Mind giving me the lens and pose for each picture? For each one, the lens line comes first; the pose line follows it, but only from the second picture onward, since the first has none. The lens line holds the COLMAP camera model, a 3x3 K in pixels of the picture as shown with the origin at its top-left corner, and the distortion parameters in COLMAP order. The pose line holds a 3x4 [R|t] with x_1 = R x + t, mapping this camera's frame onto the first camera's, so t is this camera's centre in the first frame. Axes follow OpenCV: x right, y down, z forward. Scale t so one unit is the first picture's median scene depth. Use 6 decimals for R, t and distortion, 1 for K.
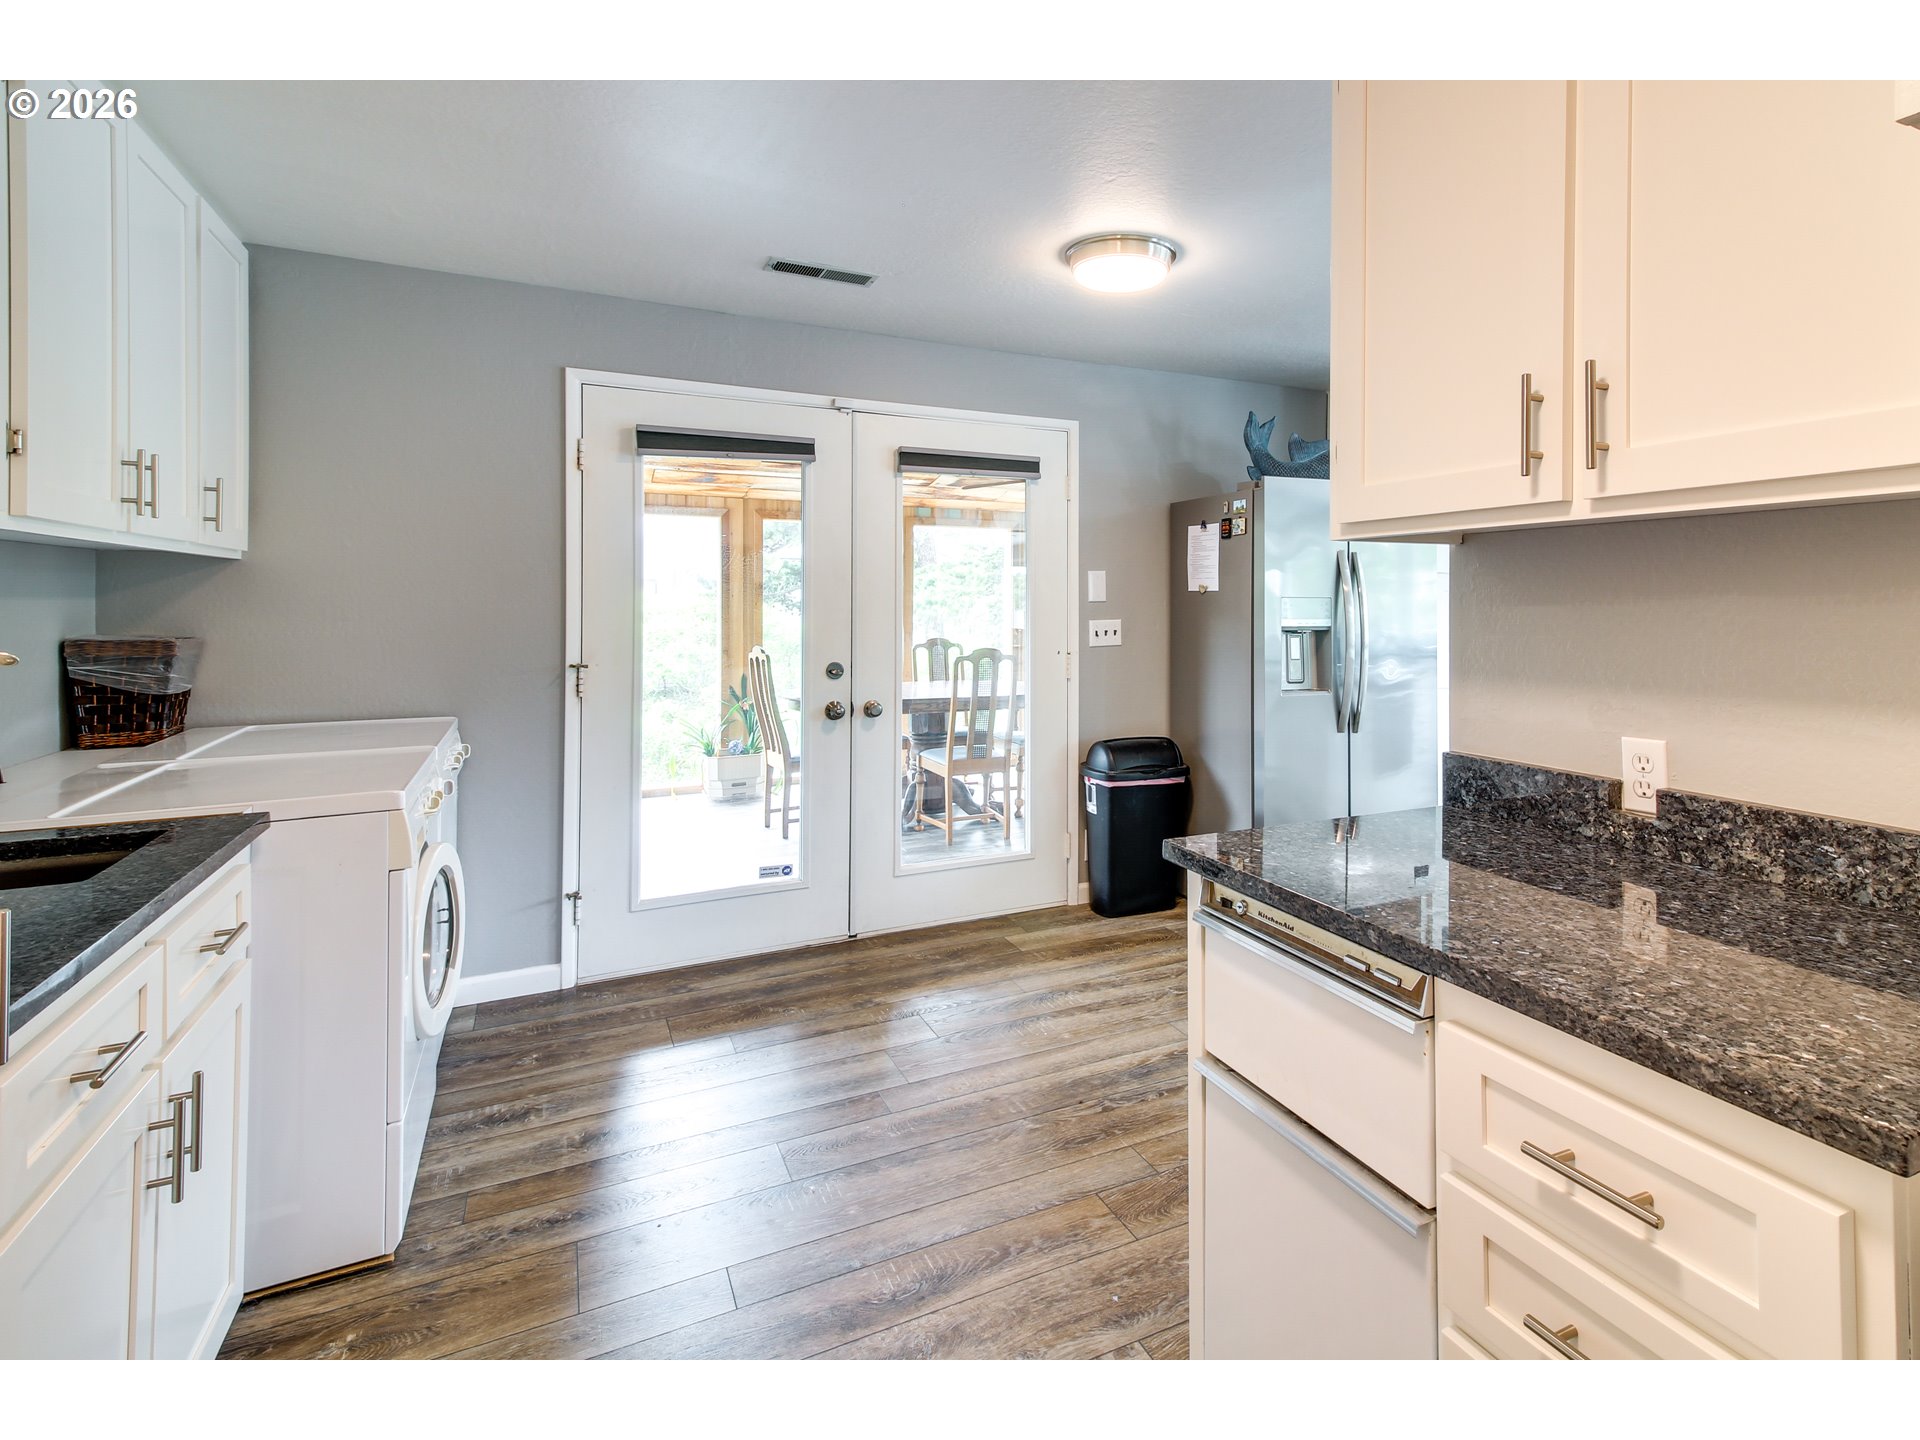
lens RADIAL K [[1039.2, 0, 1105.2], [0, 1039.2, 604.3], [0, 0, 1]] dist [0.023221, -0.014449]
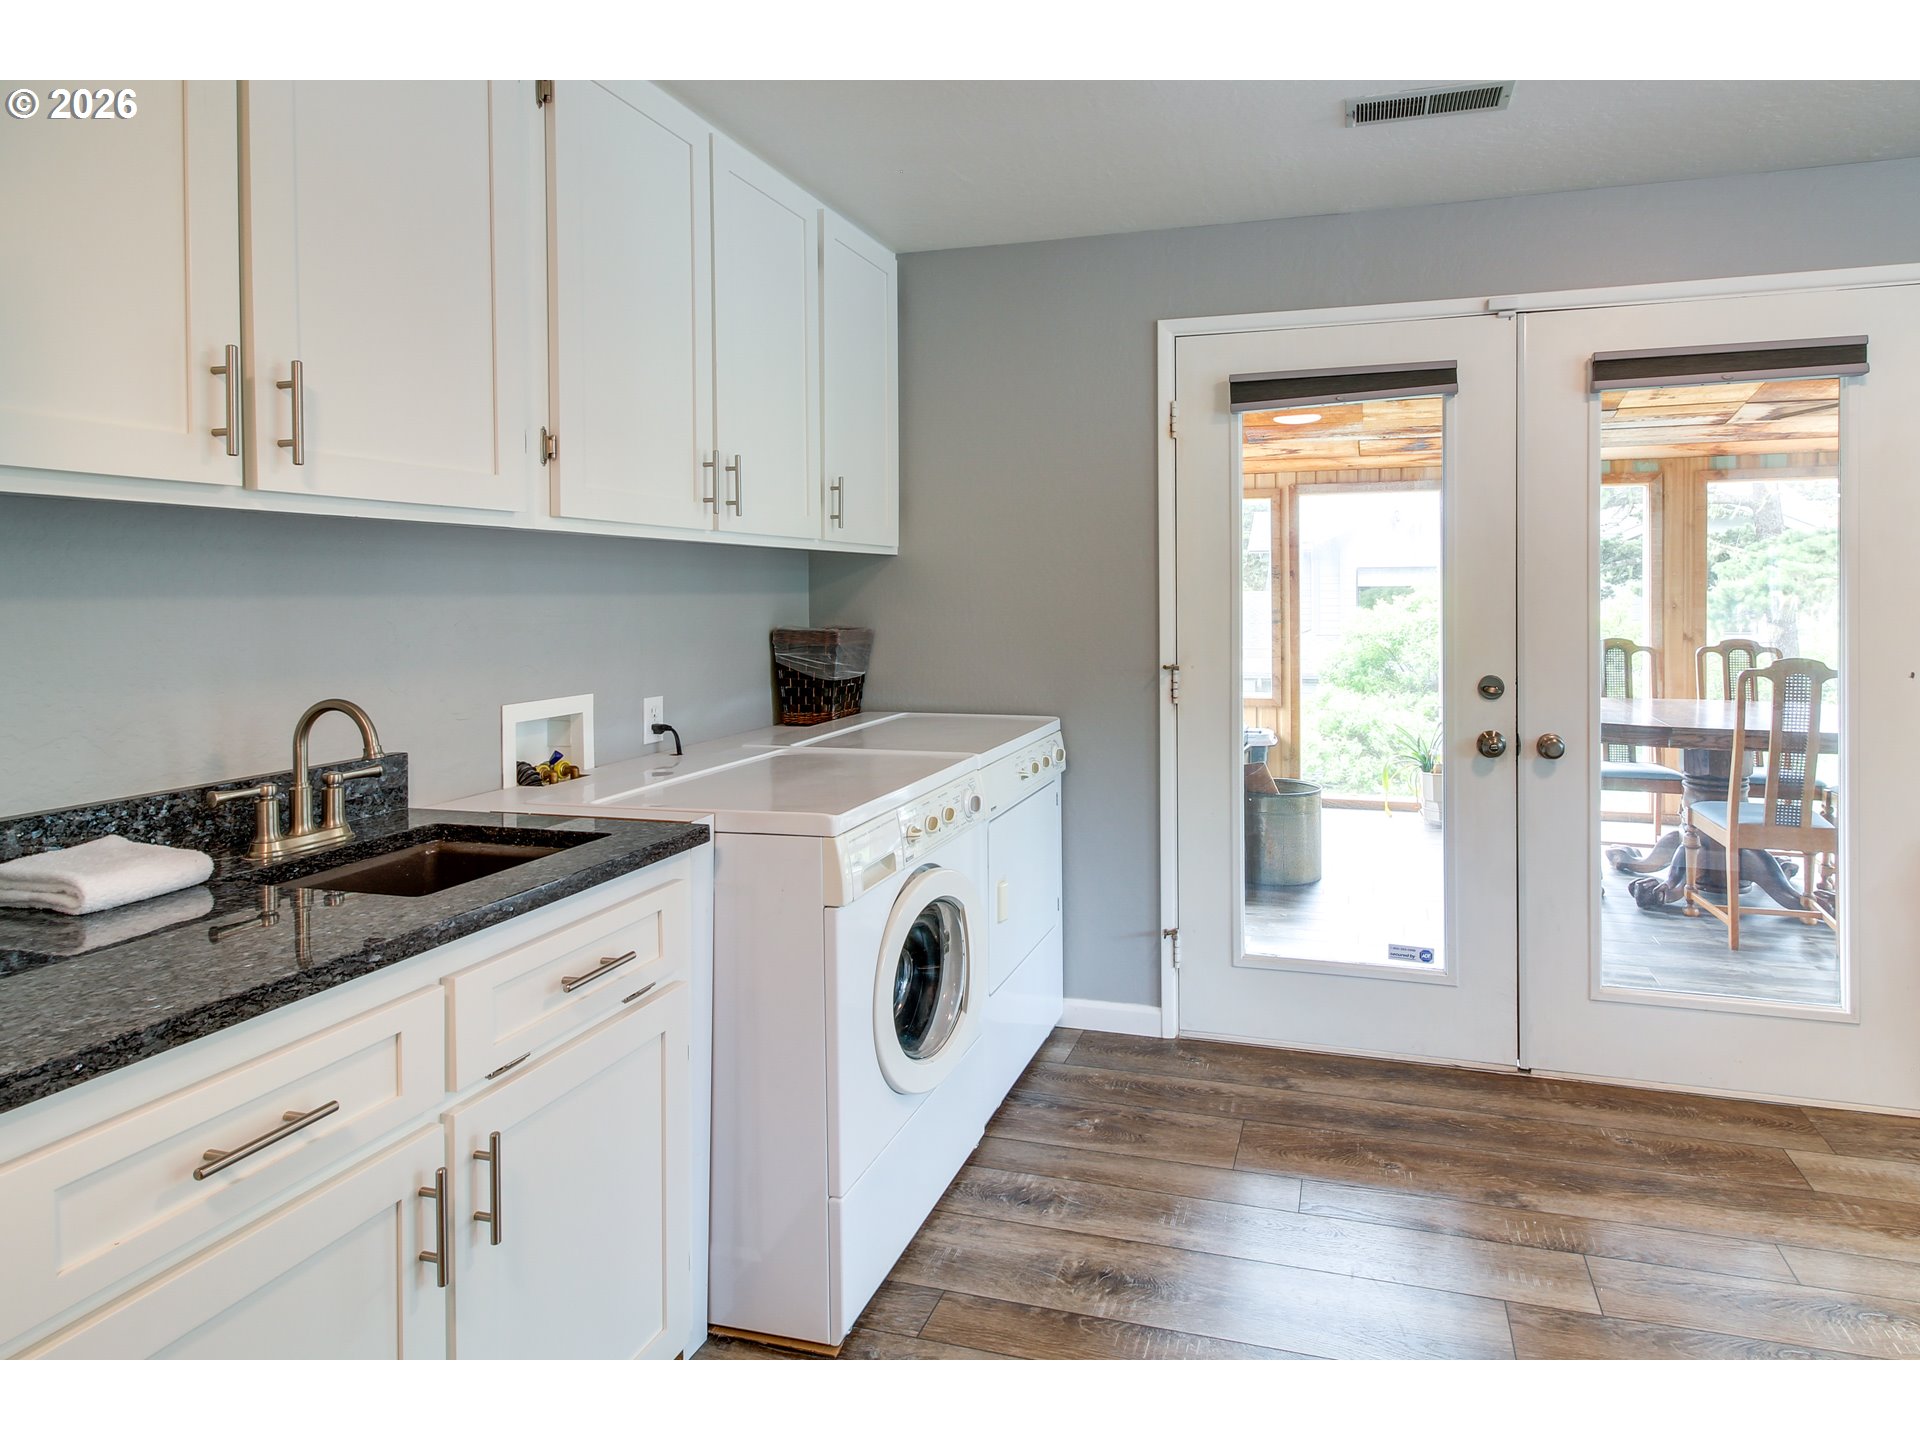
lens RADIAL K [[1039.2, 0, 1105.2], [0, 1039.2, 604.3], [0, 0, 1]] dist [0.023221, -0.014449]
pose [[0.710715, 0.000951, -0.703479, 0.055977], [0.007392, 0.999934, 0.008820, -0.000642], [0.703441, -0.011469, 0.710661, 0.352023]]
